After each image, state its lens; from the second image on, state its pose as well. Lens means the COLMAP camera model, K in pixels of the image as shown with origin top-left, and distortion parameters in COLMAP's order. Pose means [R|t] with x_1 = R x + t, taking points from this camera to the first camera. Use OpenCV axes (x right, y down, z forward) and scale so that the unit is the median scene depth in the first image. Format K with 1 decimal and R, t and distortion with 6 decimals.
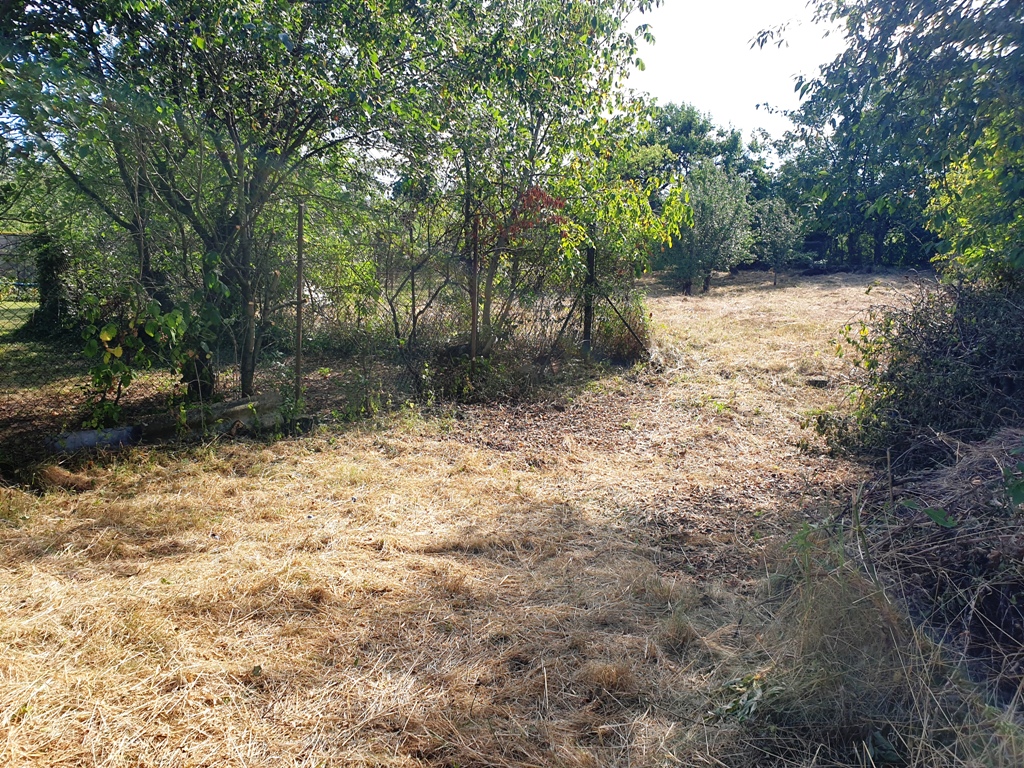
lens RADIAL K [[778.2, 0, 518.6], [0, 778.2, 384.7], [0, 0, 1]] dist [0.061800, 0.002628]
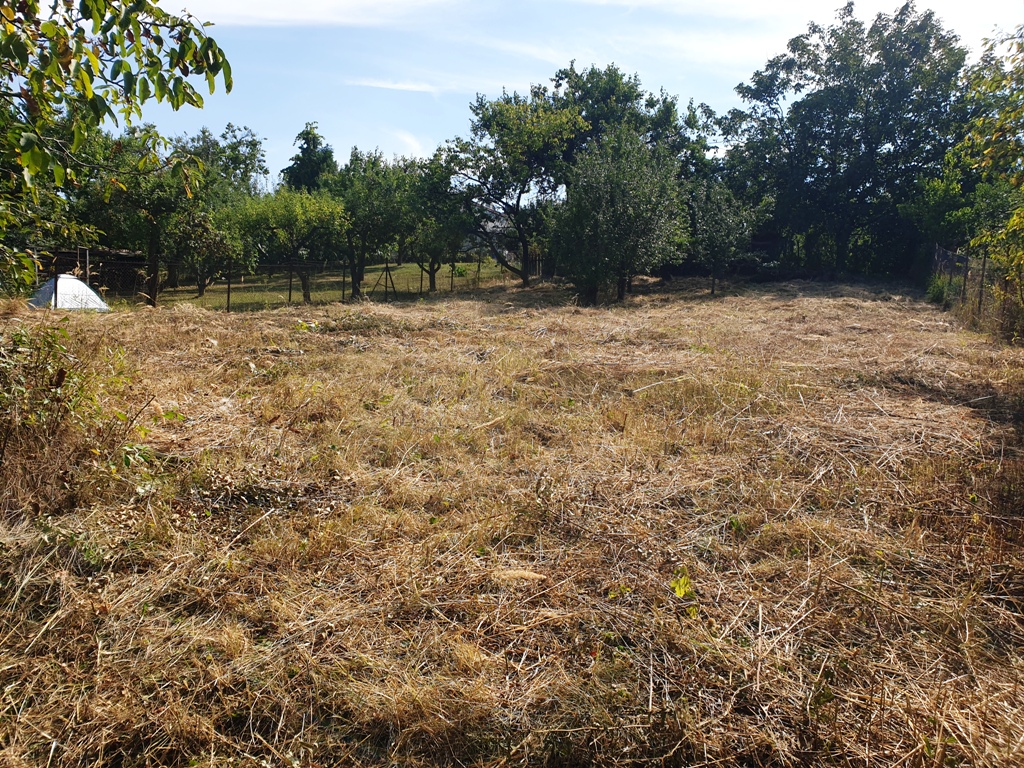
lens RADIAL K [[778.2, 0, 505.9], [0, 778.2, 392.6], [0, 0, 1]] dist [0.061800, 0.002628]
pose [[0.999362, 0.008843, 0.034608, 0.086523], [-0.008876, 0.999960, 0.000792, -0.025376], [-0.034599, -0.001099, 0.999401, 0.210303]]
